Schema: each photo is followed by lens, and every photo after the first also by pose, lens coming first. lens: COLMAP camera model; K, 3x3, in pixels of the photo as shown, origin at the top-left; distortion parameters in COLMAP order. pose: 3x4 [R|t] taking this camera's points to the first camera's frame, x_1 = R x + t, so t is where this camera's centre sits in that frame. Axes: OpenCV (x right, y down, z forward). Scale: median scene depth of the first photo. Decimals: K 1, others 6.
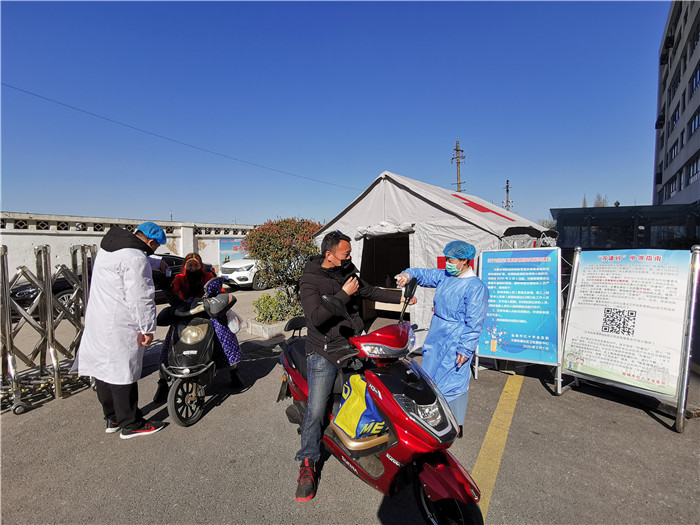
lens RADIAL K [[337.9, 0, 348.6], [0, 337.9, 267.1], [0, 0, 1]] dist [0.015642, 0.001513]
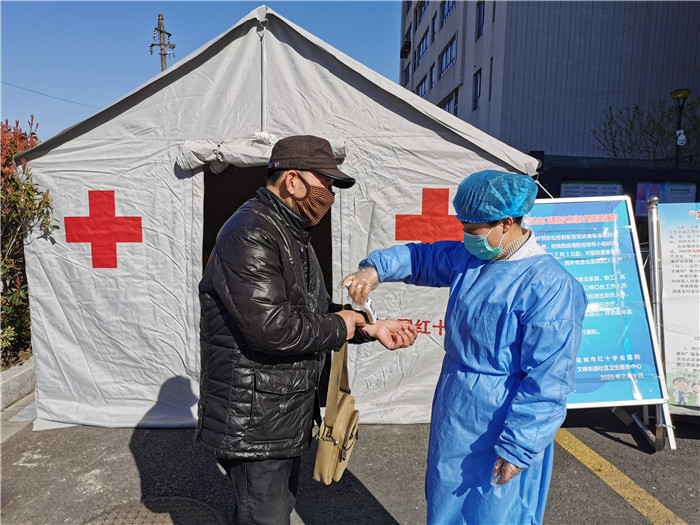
lens RADIAL K [[543.7, 0, 349.6], [0, 543.7, 266.8], [0, 0, 1]] dist [0.082768, -0.051712]
pose [[0.784519, -0.060580, 0.617138, -0.245411], [0.024697, 0.997479, 0.066519, -0.009992], [-0.619613, -0.036944, 0.784038, 0.401150]]
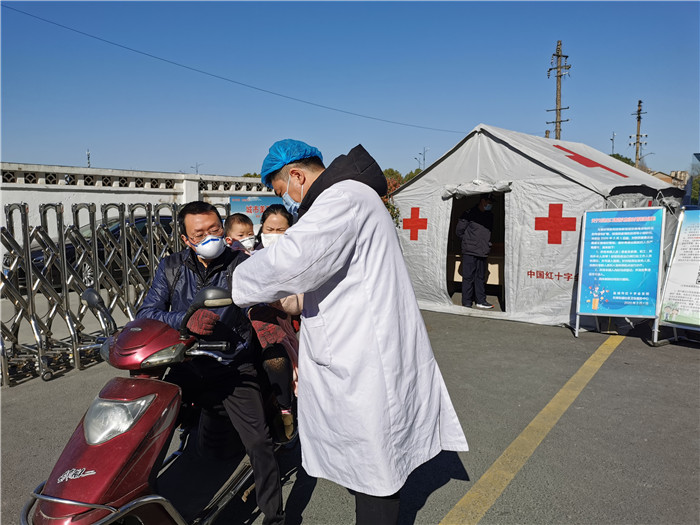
lens RADIAL K [[543.7, 0, 345.5], [0, 543.7, 264.4], [0, 0, 1]] dist [0.082768, -0.051712]
pose [[0.998916, 0.010393, -0.045370, -0.187063], [-0.008535, 0.999125, 0.040952, 0.039009], [0.045756, -0.040520, 0.998130, -0.517593]]
